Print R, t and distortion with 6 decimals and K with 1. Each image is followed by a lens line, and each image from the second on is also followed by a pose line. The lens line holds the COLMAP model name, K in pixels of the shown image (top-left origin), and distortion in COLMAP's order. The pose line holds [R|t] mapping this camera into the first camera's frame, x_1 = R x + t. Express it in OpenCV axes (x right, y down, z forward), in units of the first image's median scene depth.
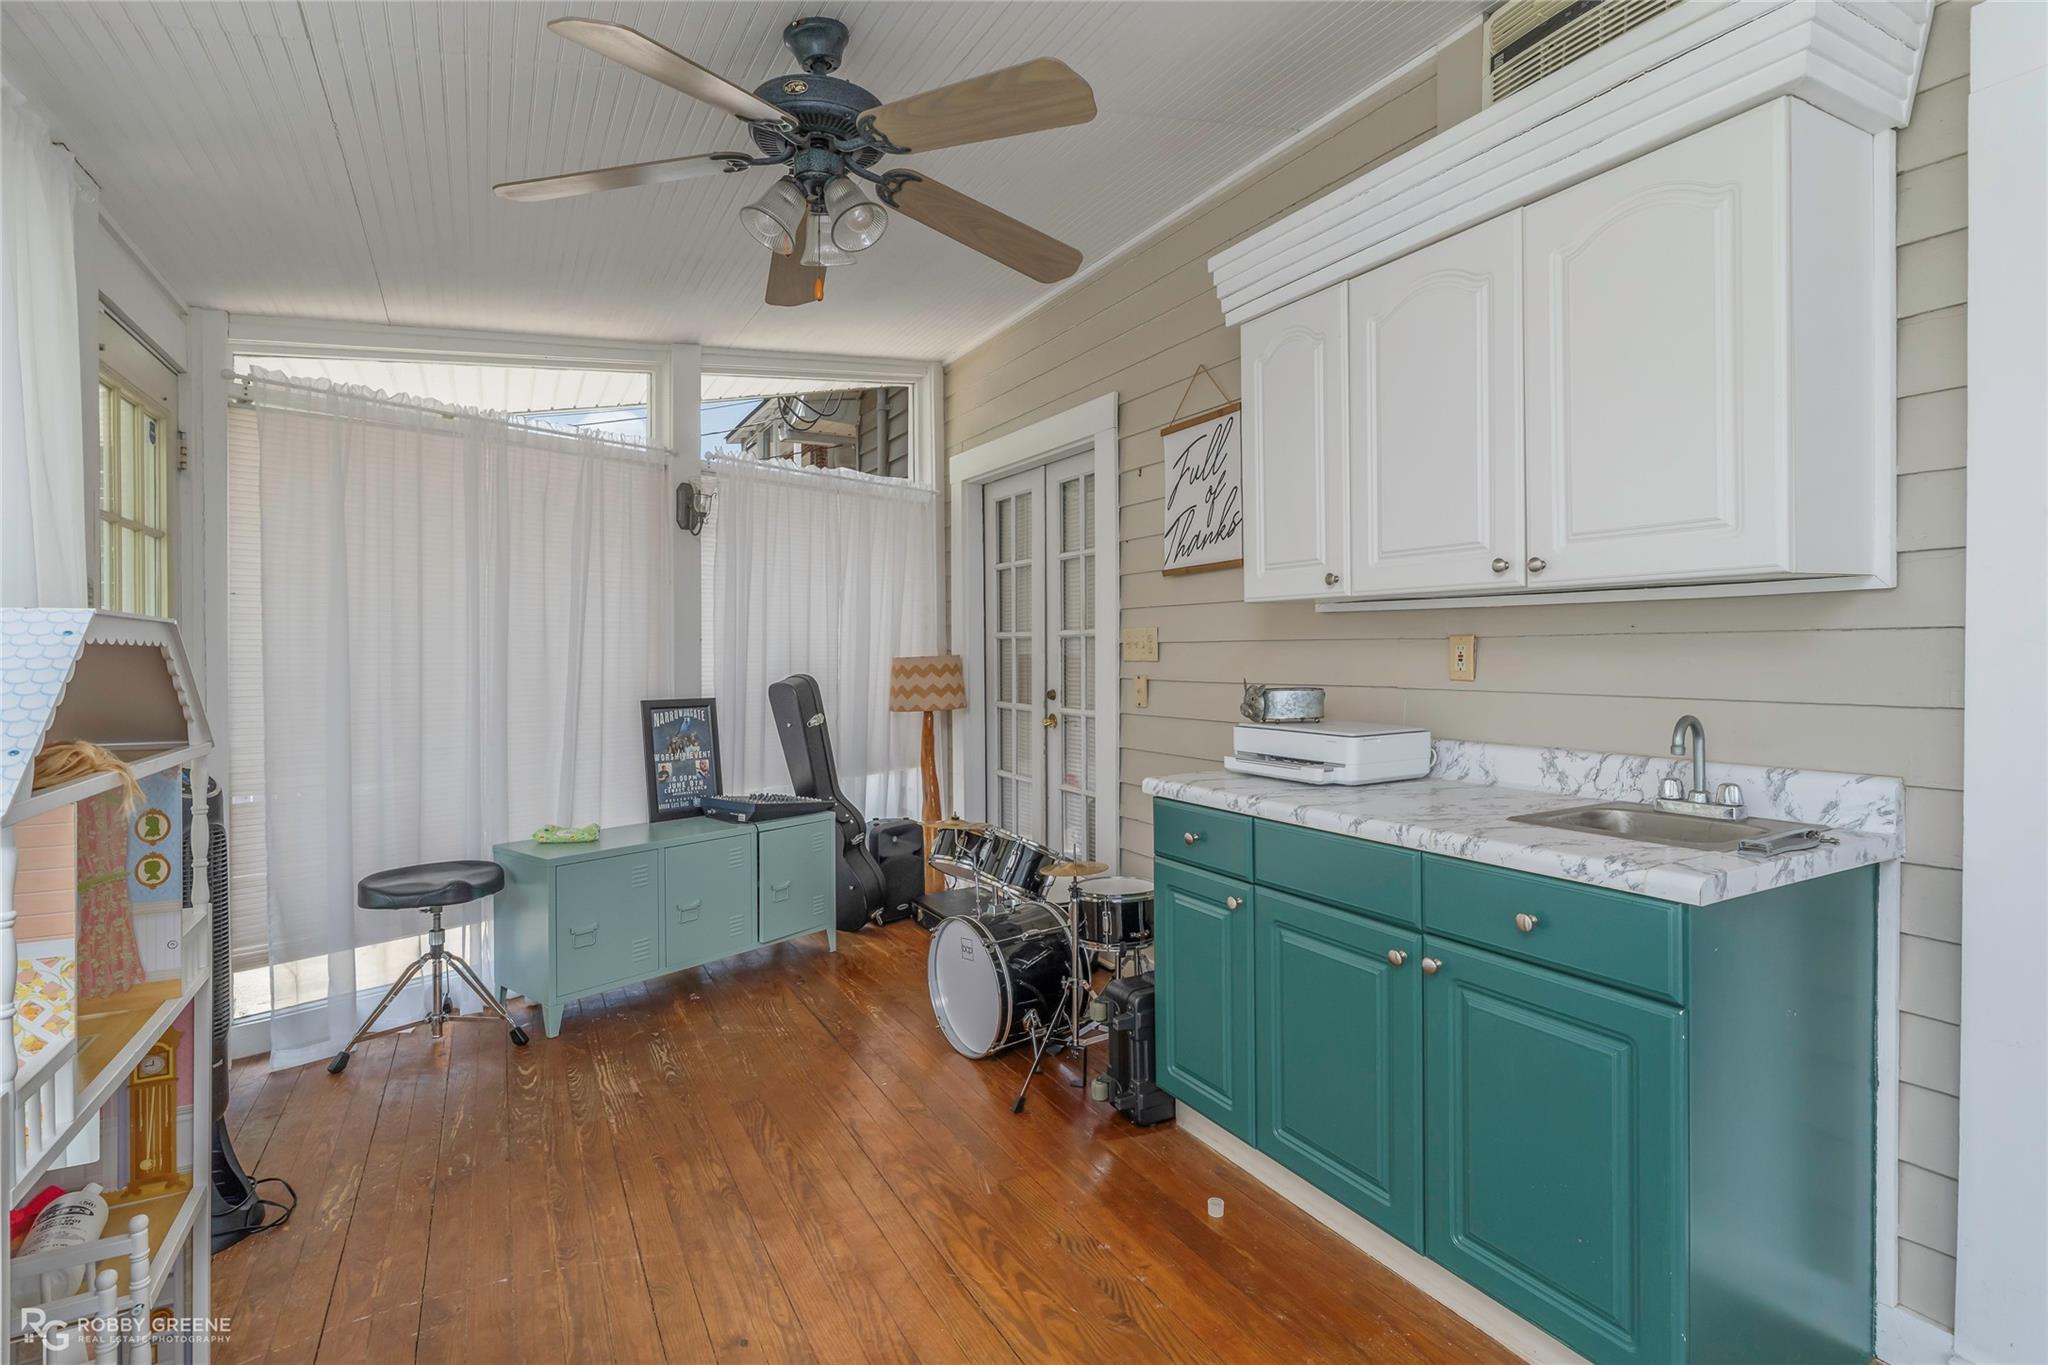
lens RADIAL K [[997.8, 0, 1022.9], [0, 997.8, 653.8], [0, 0, 1]] dist [0.000822, 0.000213]
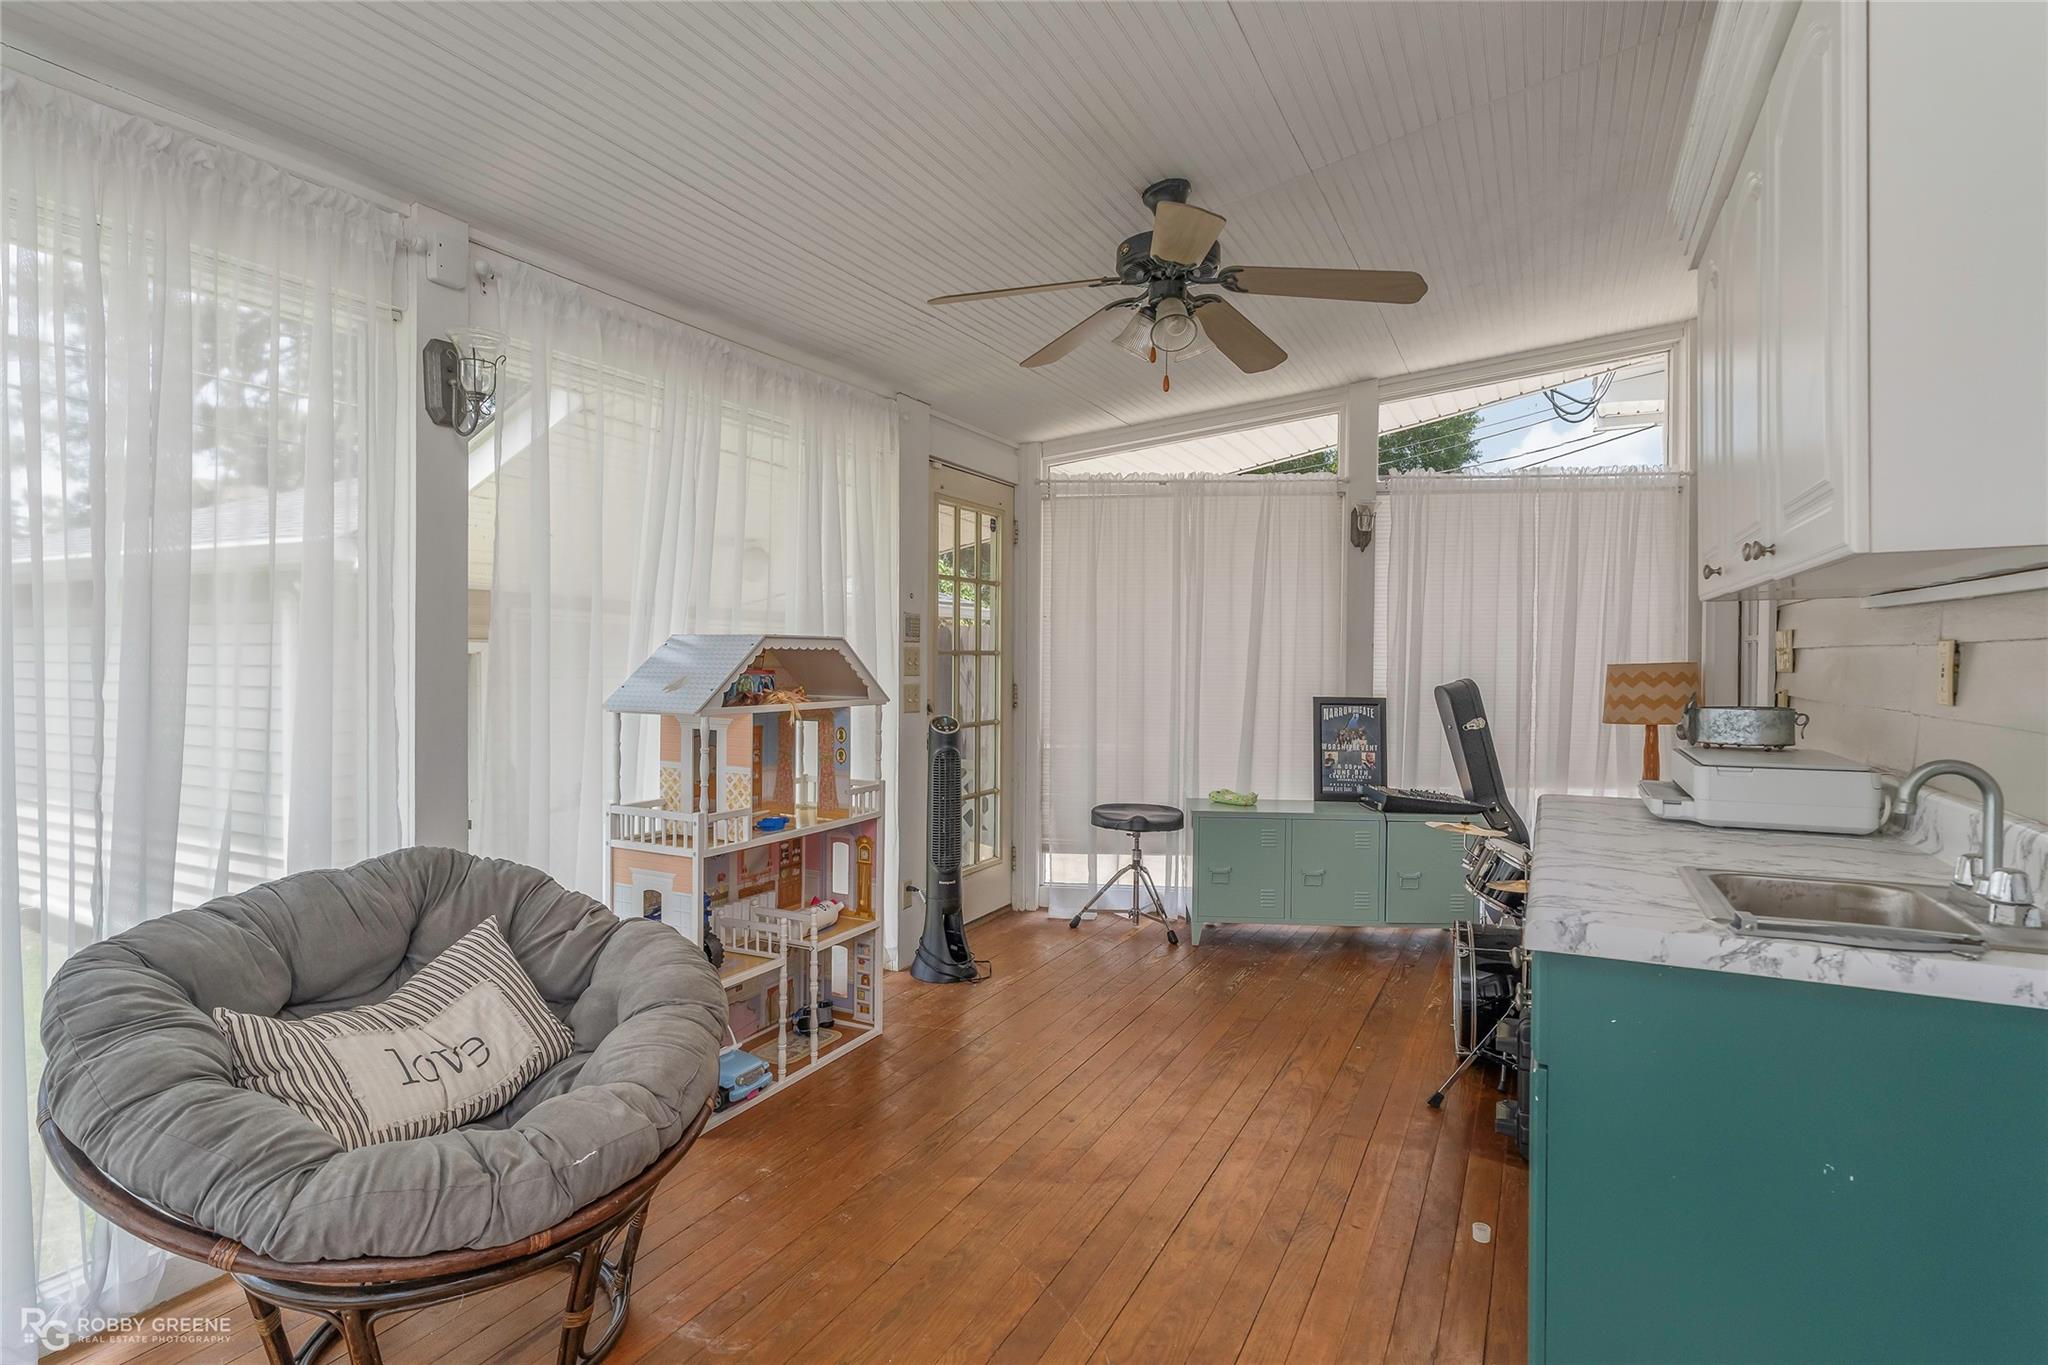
lens RADIAL K [[1019.7, 0, 1023.0], [0, 1019.7, 670.5], [0, 0, 1]] dist [-0.001619, -0.000049]
pose [[0.562918, 0.019169, -0.826290, 0.414554], [-0.008018, 0.999811, 0.017732, -0.002712], [0.826474, -0.003356, 0.562966, 0.039996]]
